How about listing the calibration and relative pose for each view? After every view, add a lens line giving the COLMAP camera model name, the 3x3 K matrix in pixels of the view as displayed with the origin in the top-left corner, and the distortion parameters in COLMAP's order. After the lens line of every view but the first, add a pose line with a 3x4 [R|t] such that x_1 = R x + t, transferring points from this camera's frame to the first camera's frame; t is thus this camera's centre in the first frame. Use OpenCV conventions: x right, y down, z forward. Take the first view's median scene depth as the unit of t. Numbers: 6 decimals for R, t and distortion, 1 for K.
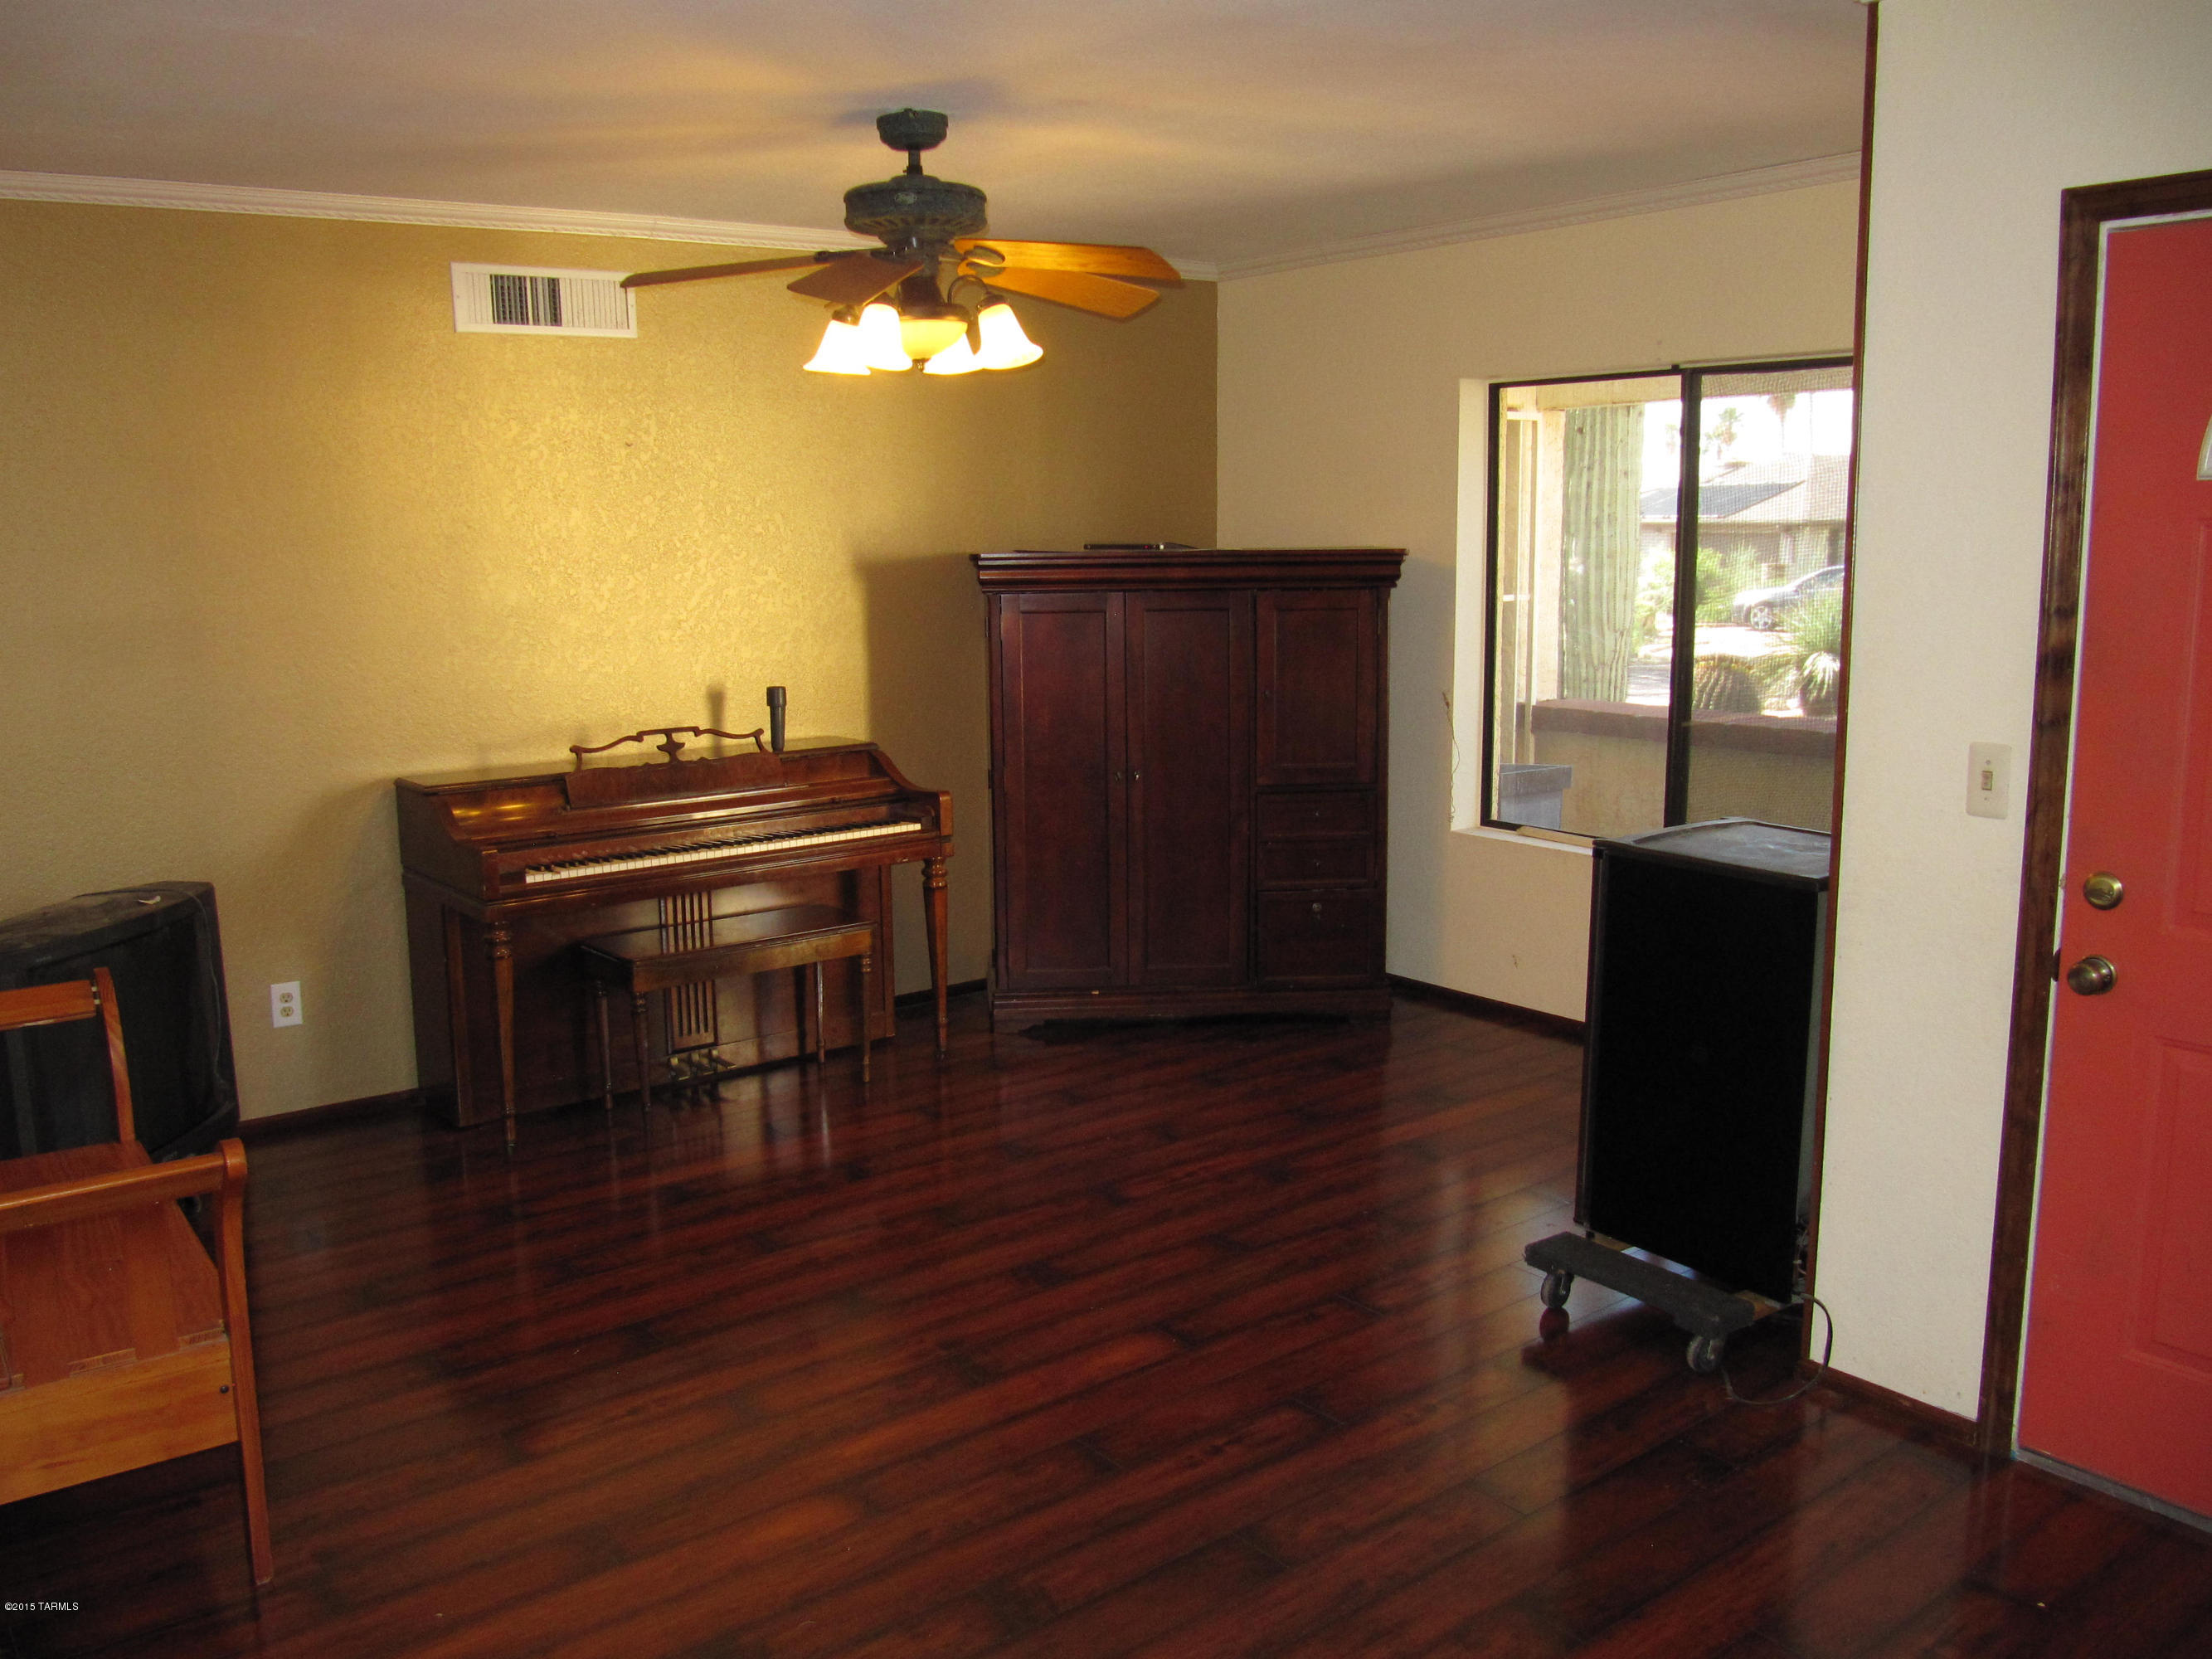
lens RADIAL K [[1827.8, 0, 1100.5], [0, 1827.8, 831.9], [0, 0, 1]] dist [-0.068767, 0.022568]
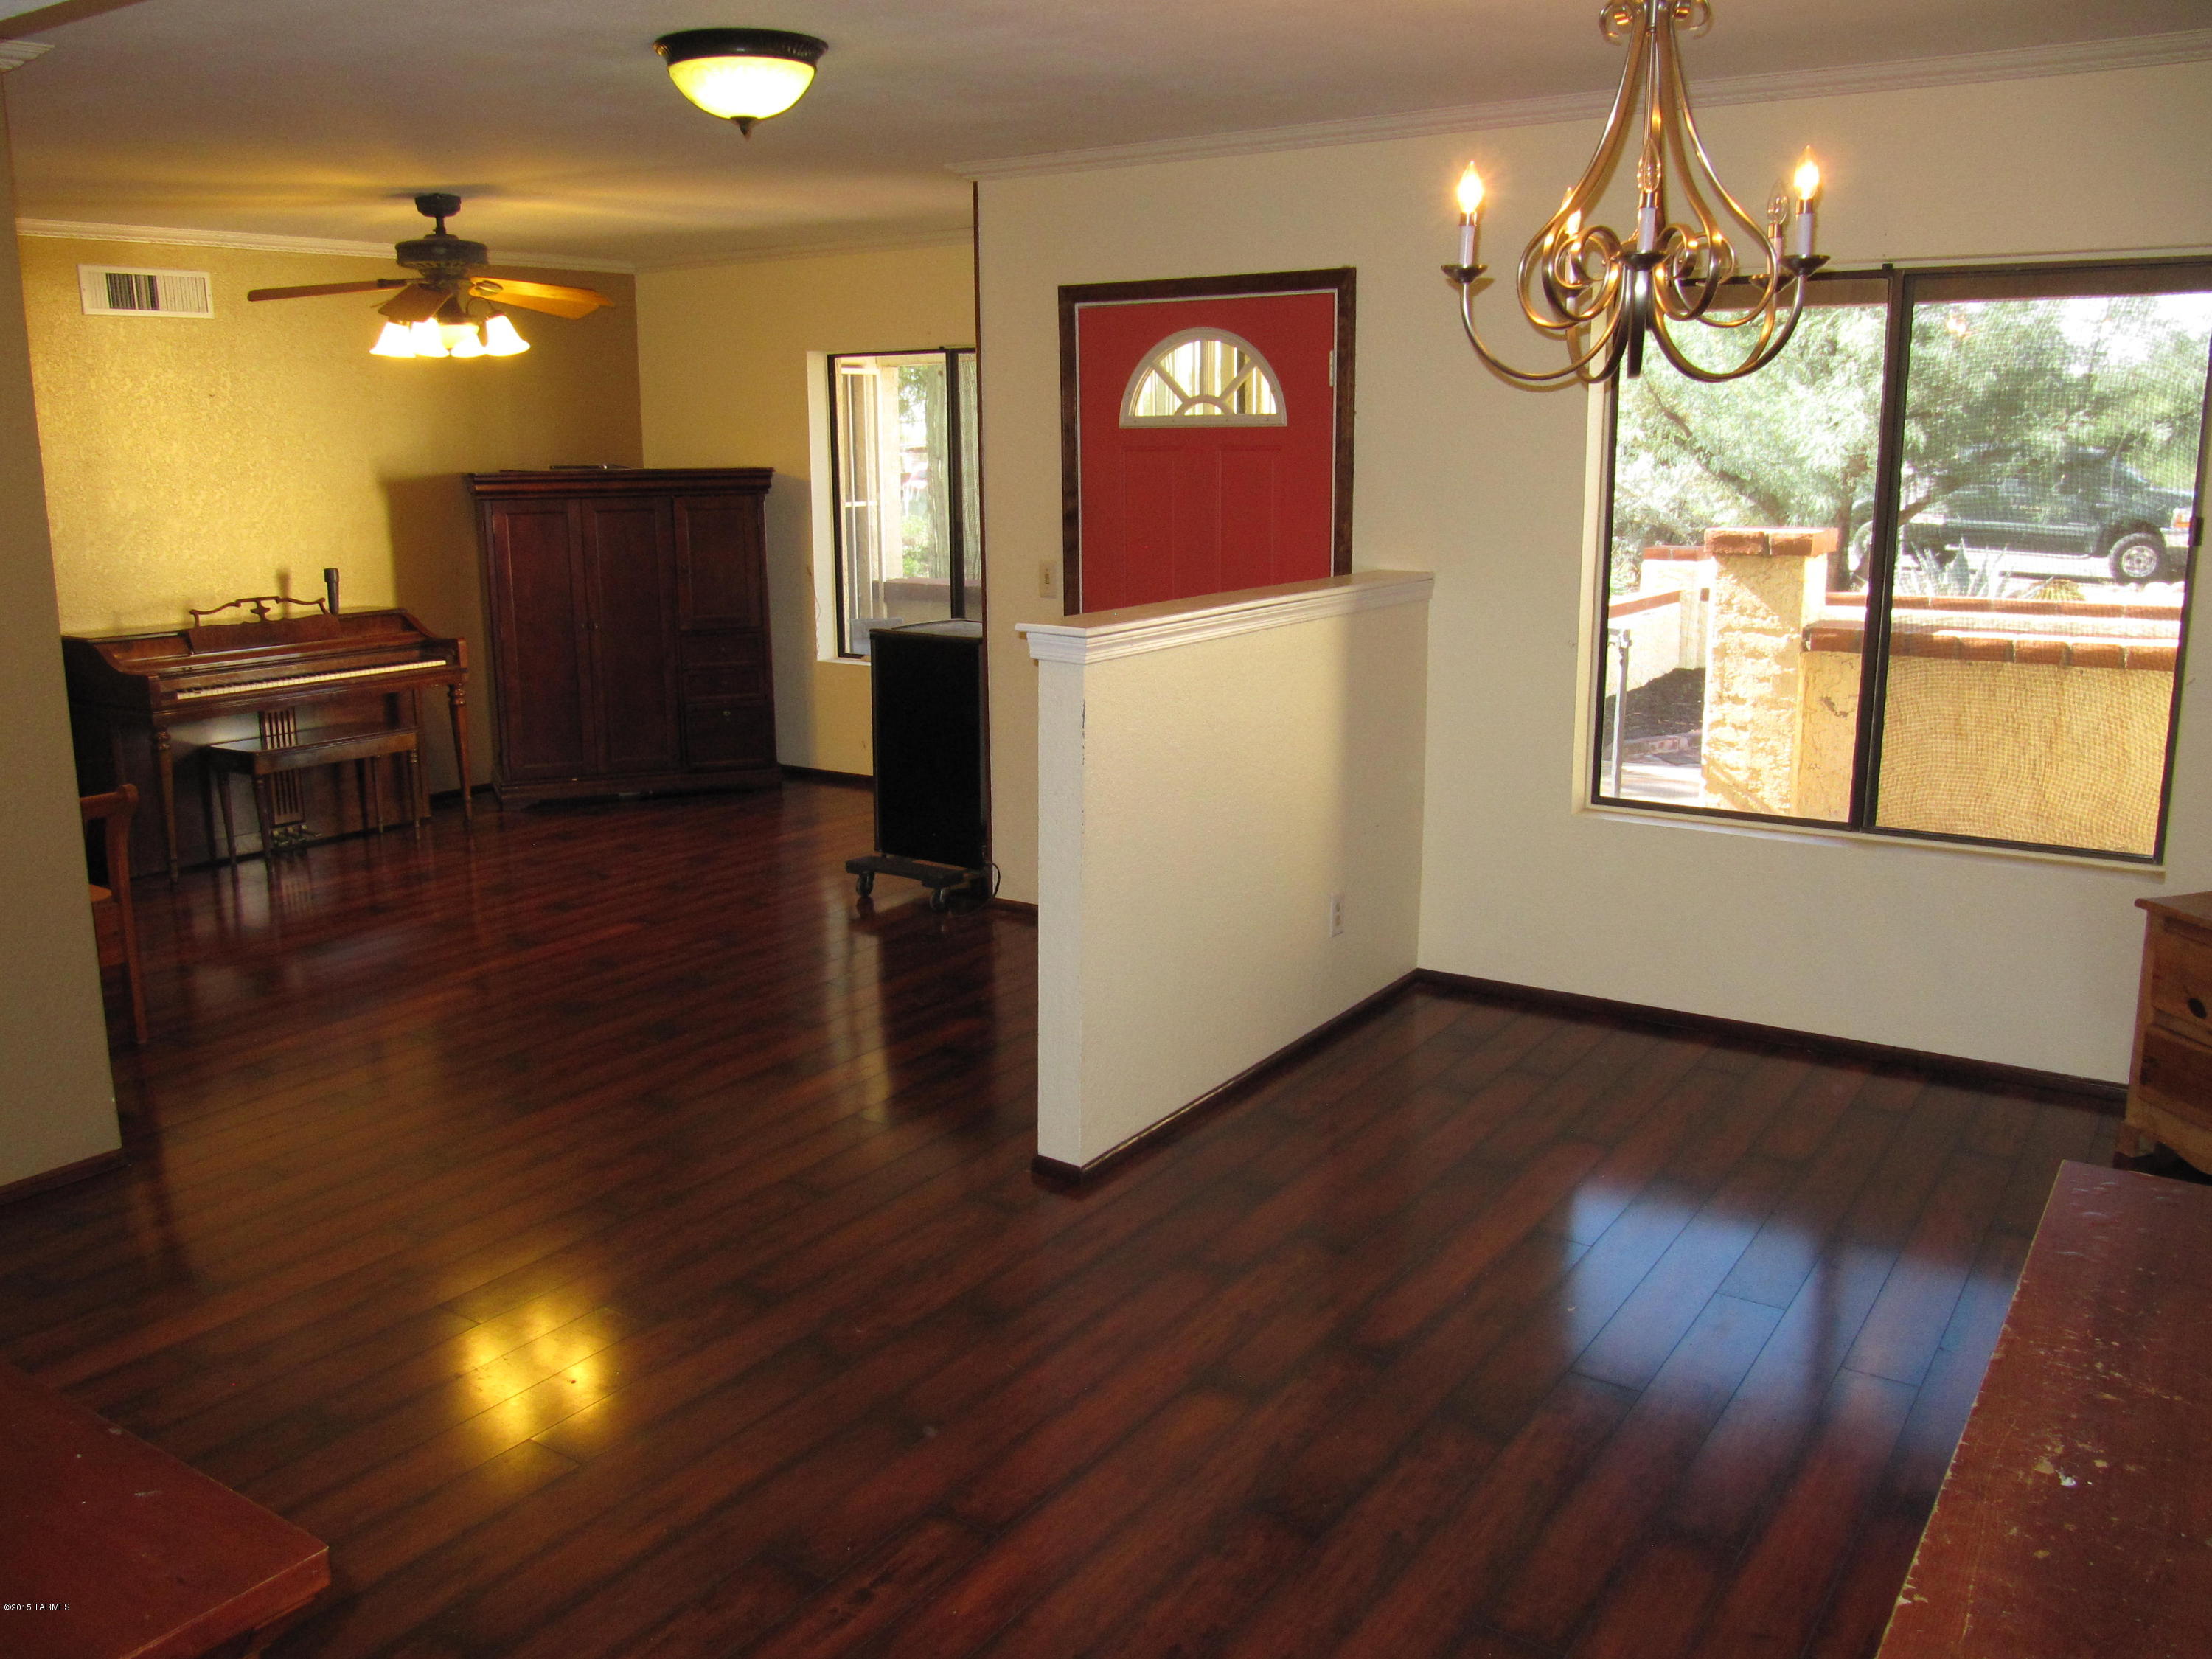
lens RADIAL K [[1827.6, 0, 1107.7], [0, 1827.6, 838.3], [0, 0, 1]] dist [-0.068767, 0.022568]
pose [[0.952070, -0.060012, 0.299936, -0.037747], [0.046814, 0.997601, 0.051005, 0.087826], [-0.302277, -0.034519, 0.952595, -0.531391]]
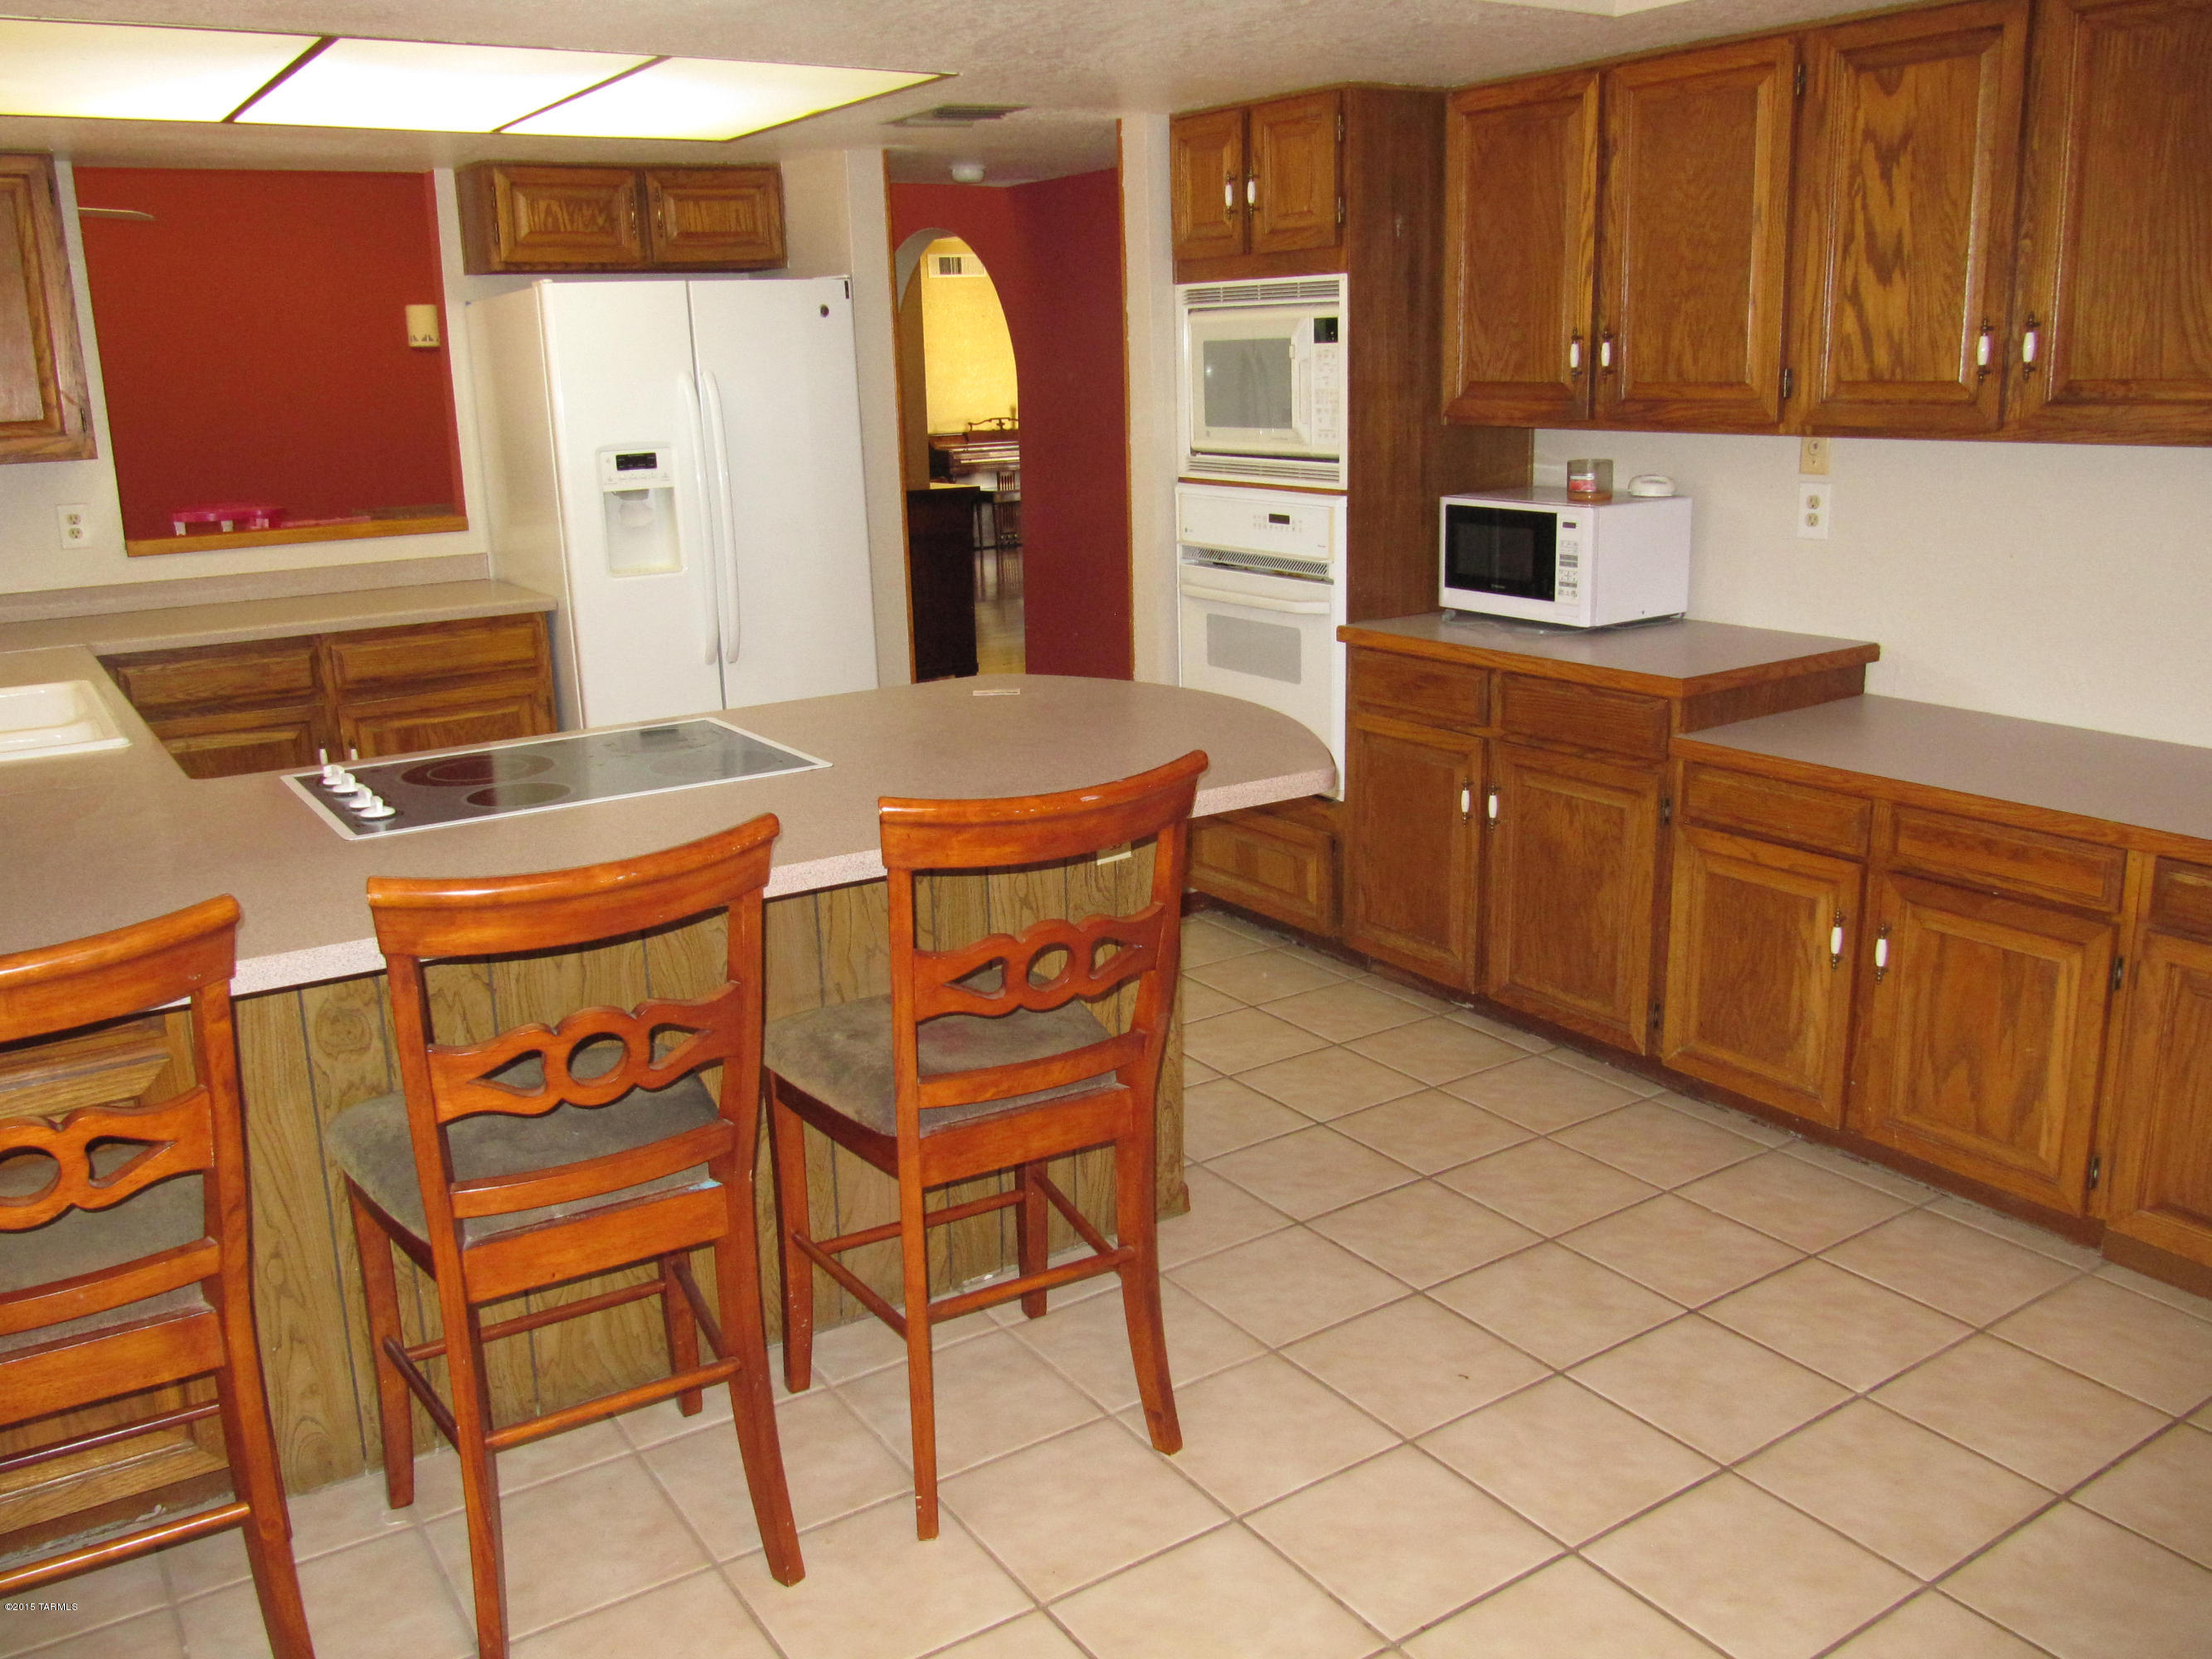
lens RADIAL K [[1827.8, 0, 1105.0], [0, 1827.8, 825.3], [0, 0, 1]] dist [-0.068767, 0.022568]
pose [[0.996860, 0.005221, -0.079011, 0.149985], [0.001864, 0.996000, 0.089336, 0.315511], [0.079161, -0.089203, 0.992863, -1.821757]]
